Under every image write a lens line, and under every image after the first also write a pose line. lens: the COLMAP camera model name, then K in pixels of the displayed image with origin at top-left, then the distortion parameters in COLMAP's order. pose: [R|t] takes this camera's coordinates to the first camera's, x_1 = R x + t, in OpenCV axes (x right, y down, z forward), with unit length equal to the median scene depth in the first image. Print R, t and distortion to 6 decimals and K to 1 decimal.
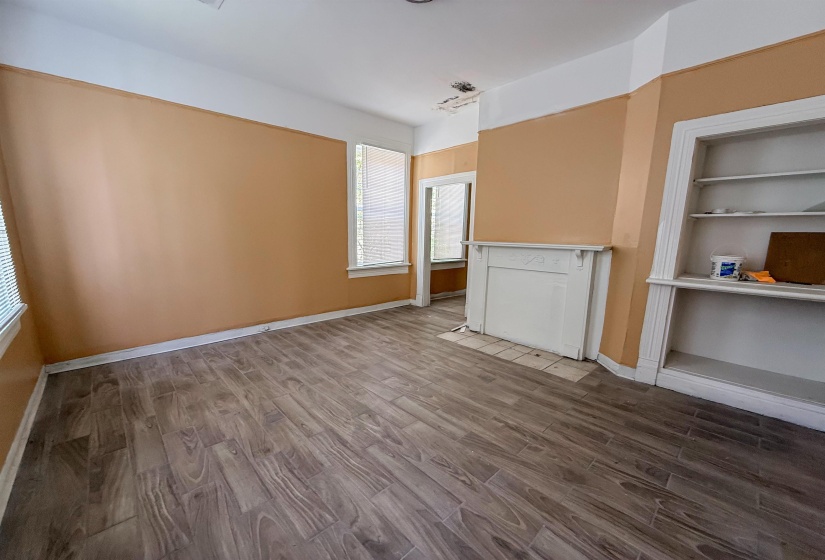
lens RADIAL K [[326.0, 0, 410.2], [0, 326.0, 286.5], [0, 0, 1]] dist [0.000106, 0.000067]
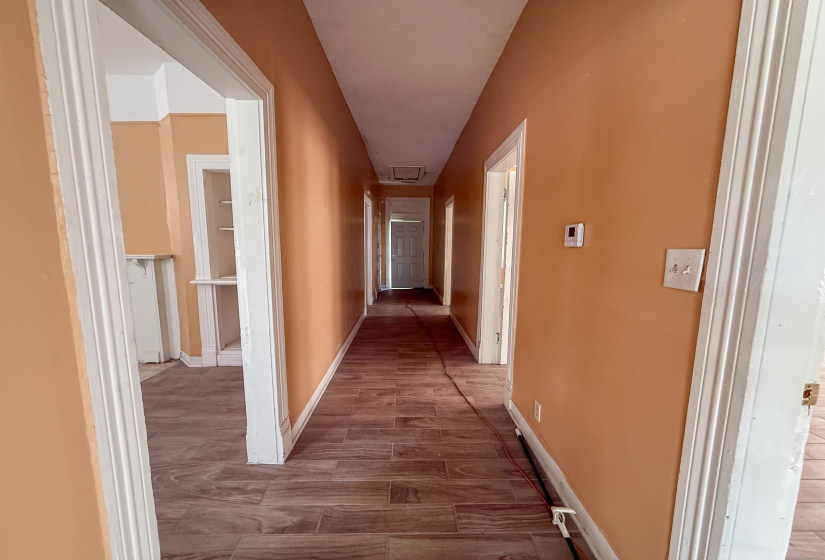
lens RADIAL K [[326.0, 0, 410.2], [0, 326.0, 286.5], [0, 0, 1]] dist [0.000106, 0.000067]
pose [[0.684988, -0.107143, 0.720633, 0.381665], [0.129320, 0.991301, 0.024463, 0.067963], [-0.716985, 0.076435, 0.692885, -0.379629]]
